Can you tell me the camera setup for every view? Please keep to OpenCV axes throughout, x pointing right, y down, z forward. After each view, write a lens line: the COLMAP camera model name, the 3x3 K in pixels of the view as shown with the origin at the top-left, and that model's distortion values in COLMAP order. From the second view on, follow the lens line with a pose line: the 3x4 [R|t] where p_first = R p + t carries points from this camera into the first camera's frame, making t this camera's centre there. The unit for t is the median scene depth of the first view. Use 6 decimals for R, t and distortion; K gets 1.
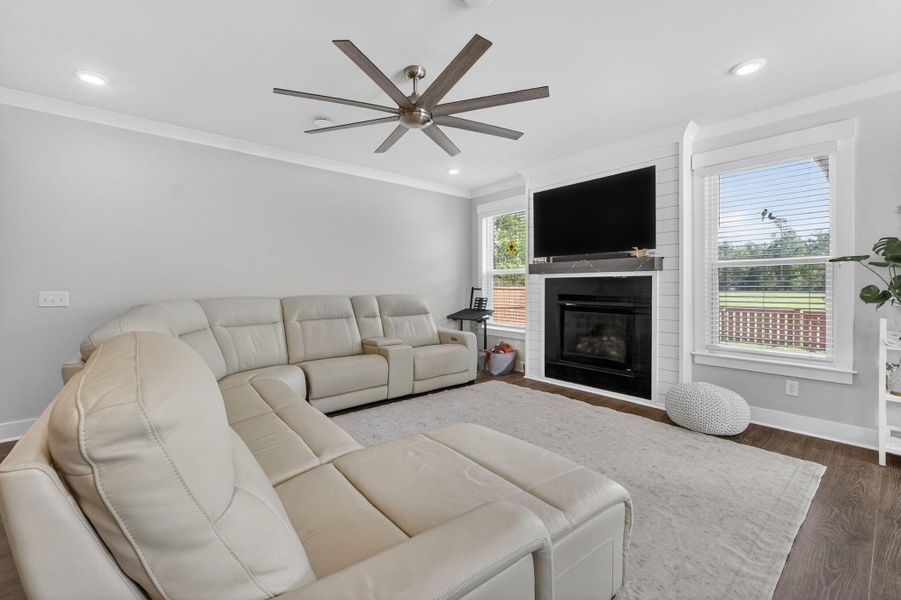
lens RADIAL K [[390.4, 0, 440.3], [0, 390.4, 288.2], [0, 0, 1]] dist [-0.000092, -0.000430]
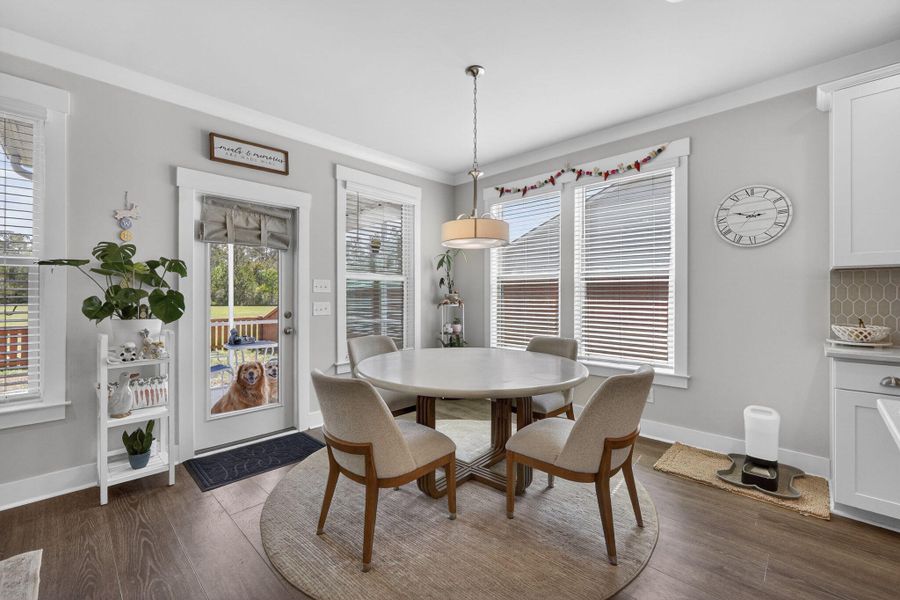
lens RADIAL K [[373.6, 0, 434.1], [0, 373.6, 295.1], [0, 0, 1]] dist [-0.001653, -0.000422]
pose [[-0.090240, 0.003949, 0.995912, 0.160857], [0.006268, 0.999975, -0.003397, -0.001320], [-0.995900, 0.005936, -0.090263, 0.227560]]
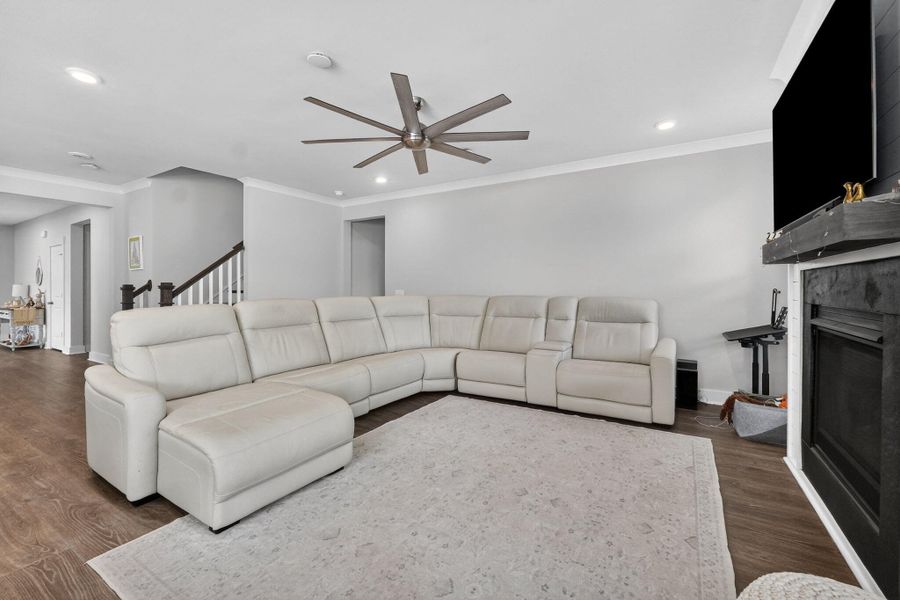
lens RADIAL K [[377.8, 0, 447.1], [0, 377.8, 288.0], [0, 0, 1]] dist [0.002860, 0.000078]
pose [[0.327265, 0.000223, -0.944932, 0.697895], [-0.006276, 0.999978, -0.001938, 0.000608], [0.944912, 0.006564, 0.327260, 0.503297]]
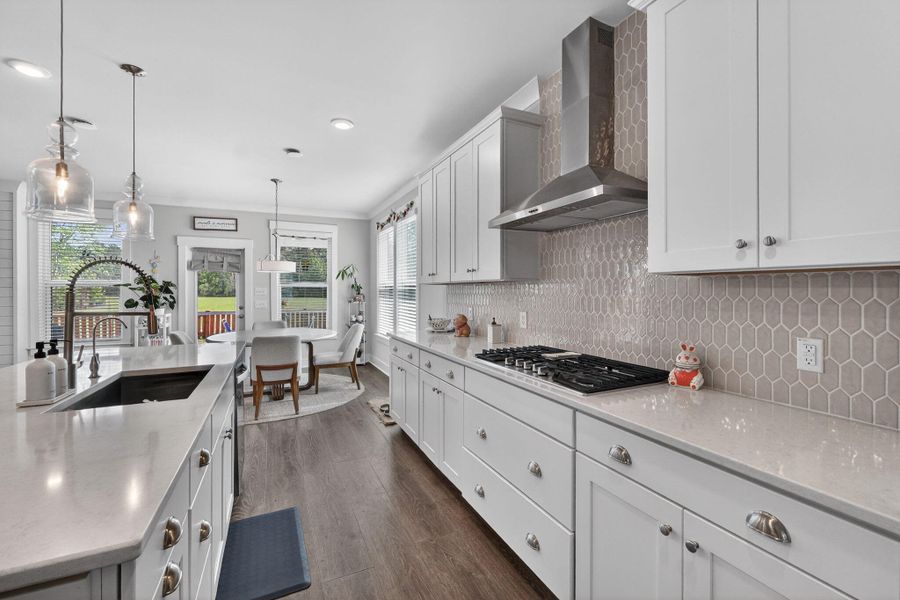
lens RADIAL K [[362.7, 0, 427.3], [0, 362.7, 289.8], [0, 0, 1]] dist [0.000665, -0.000006]
pose [[0.261391, 0.006072, 0.965214, -0.205812], [0.006754, 0.999944, -0.008120, -0.017366], [-0.965209, 0.008642, 0.261335, -0.650295]]
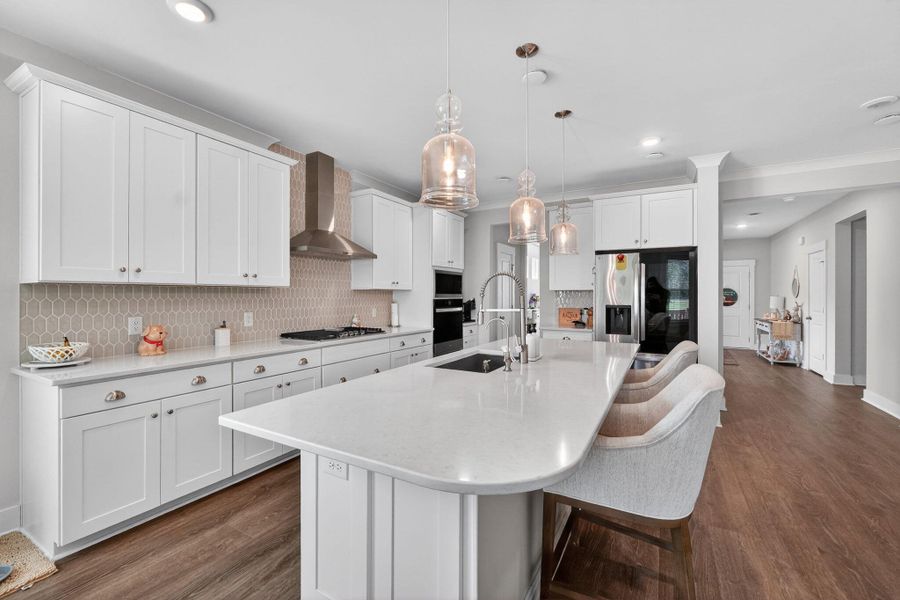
lens RADIAL K [[377.6, 0, 459.2], [0, 377.6, 295.4], [0, 0, 1]] dist [0.001547, -0.000267]
pose [[-0.928100, 0.002448, -0.372323, 0.331908], [-0.000857, 0.999962, 0.008710, -0.025650], [0.372330, 0.008403, -0.928063, 0.240821]]
